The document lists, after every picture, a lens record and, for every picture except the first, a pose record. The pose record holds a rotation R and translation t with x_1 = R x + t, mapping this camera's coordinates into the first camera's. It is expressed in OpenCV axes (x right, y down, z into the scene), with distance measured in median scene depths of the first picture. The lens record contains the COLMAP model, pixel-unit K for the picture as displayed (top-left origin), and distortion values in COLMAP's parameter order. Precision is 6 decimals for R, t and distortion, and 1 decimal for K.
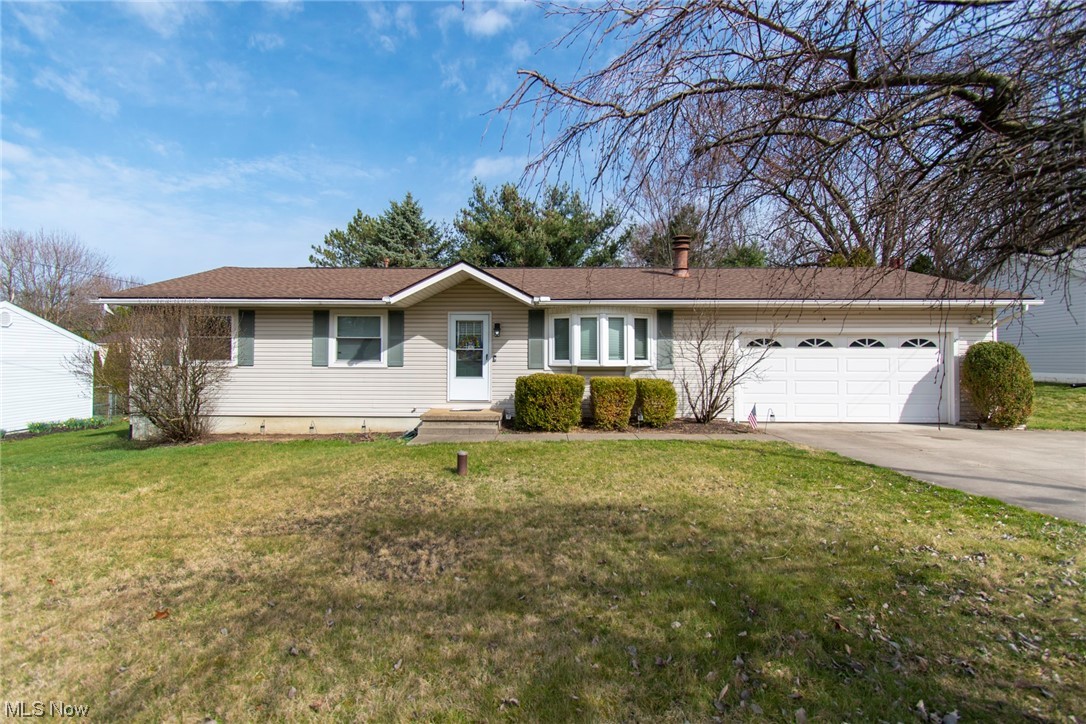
lens RADIAL K [[456.0, 0, 543.0], [0, 456.0, 362.0], [0, 0, 1]] dist [0.015065, -0.012633]
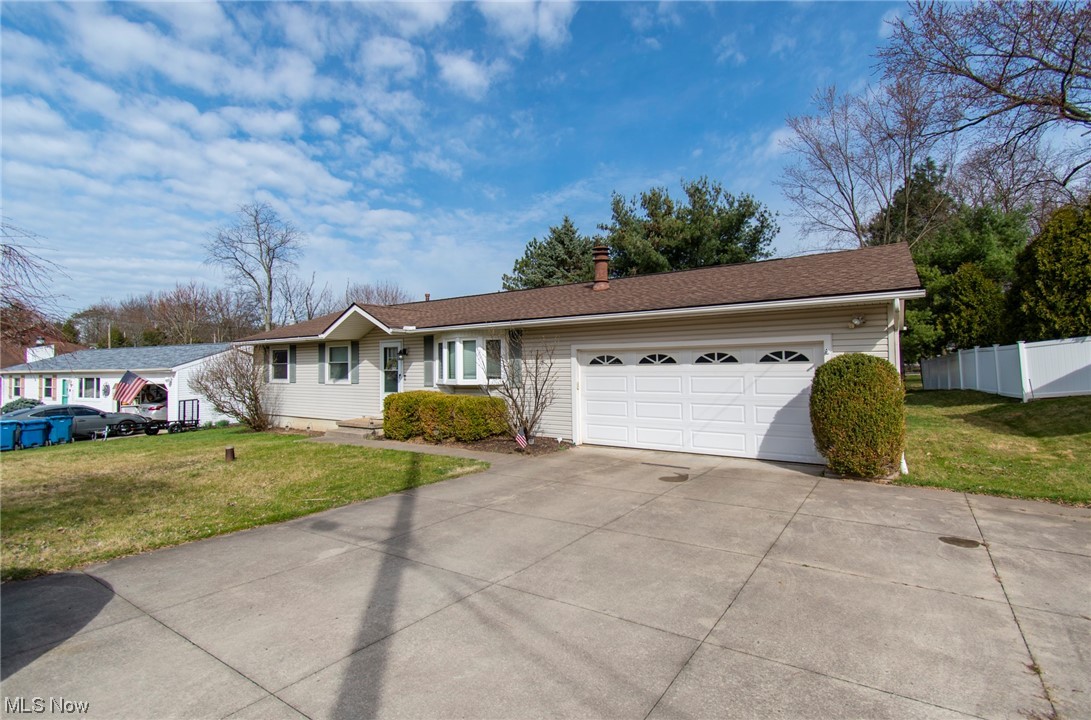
lens RADIAL K [[525.8, 0, 545.5], [0, 525.8, 360.0], [0, 0, 1]] dist [0.023226, -0.000118]
pose [[0.818787, -0.020651, -0.573727, 1.005063], [-0.002344, 0.999224, -0.039313, -0.000567], [0.574093, 0.033534, 0.818103, 0.064935]]
